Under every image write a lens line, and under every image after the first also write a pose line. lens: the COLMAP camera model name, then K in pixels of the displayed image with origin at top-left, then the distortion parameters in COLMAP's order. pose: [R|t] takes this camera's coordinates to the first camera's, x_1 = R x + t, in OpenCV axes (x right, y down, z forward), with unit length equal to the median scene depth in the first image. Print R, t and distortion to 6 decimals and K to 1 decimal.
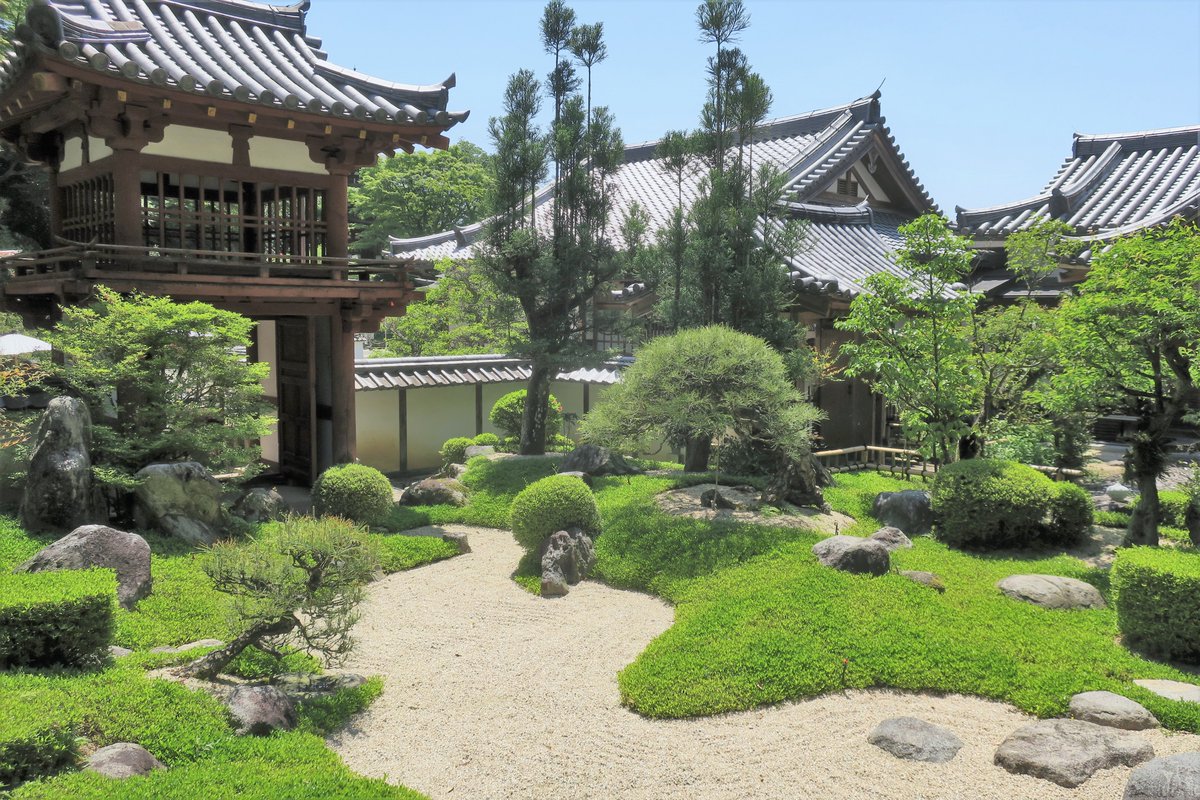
lens RADIAL K [[998.3, 0, 600.0], [0, 998.3, 400.0], [0, 0, 1]] dist [-0.010258, 0.011320]
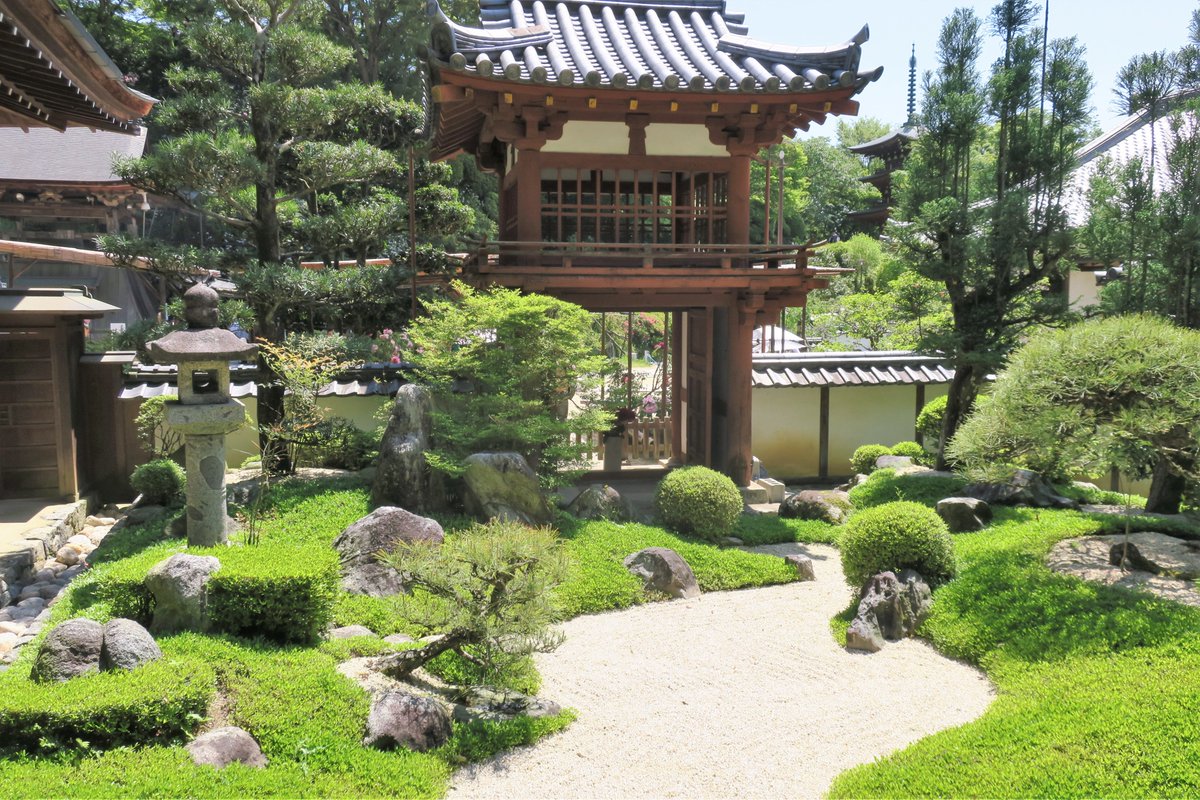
lens RADIAL K [[998.3, 0, 600.0], [0, 998.3, 400.0], [0, 0, 1]] dist [-0.010258, 0.011320]
pose [[0.824818, 0.042925, -0.563767, 0.201698], [-0.038208, 0.999066, 0.020167, -0.013410], [0.564106, 0.004906, 0.825688, 0.189821]]
